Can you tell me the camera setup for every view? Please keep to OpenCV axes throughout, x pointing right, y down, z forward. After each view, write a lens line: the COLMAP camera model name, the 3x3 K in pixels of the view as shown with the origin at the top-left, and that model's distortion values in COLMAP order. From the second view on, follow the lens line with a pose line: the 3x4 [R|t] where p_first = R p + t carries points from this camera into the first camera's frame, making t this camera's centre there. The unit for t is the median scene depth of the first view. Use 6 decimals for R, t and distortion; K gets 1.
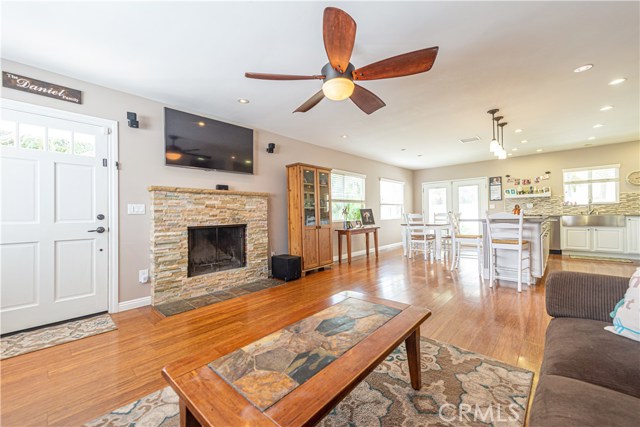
lens RADIAL K [[253.1, 0, 318.3], [0, 253.1, 212.6], [0, 0, 1]] dist [0.000225, 0.000057]
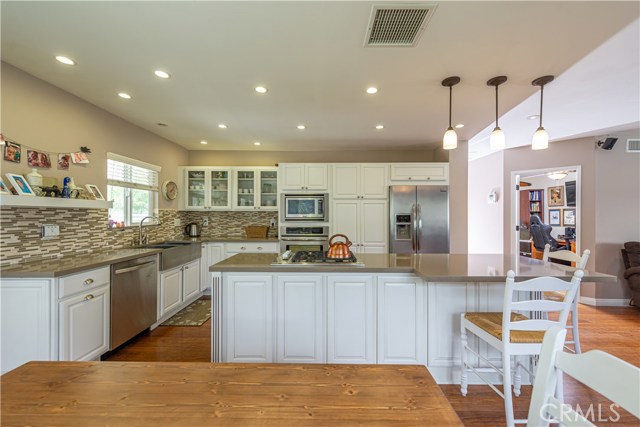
lens RADIAL K [[251.1, 0, 328.8], [0, 251.1, 212.4], [0, 0, 1]] dist [0.000539, -0.000094]
pose [[-0.691378, 0.017499, 0.722282, 0.353922], [0.000517, 0.999718, -0.023726, -0.047851], [-0.722493, -0.016030, -0.691192, 1.028619]]
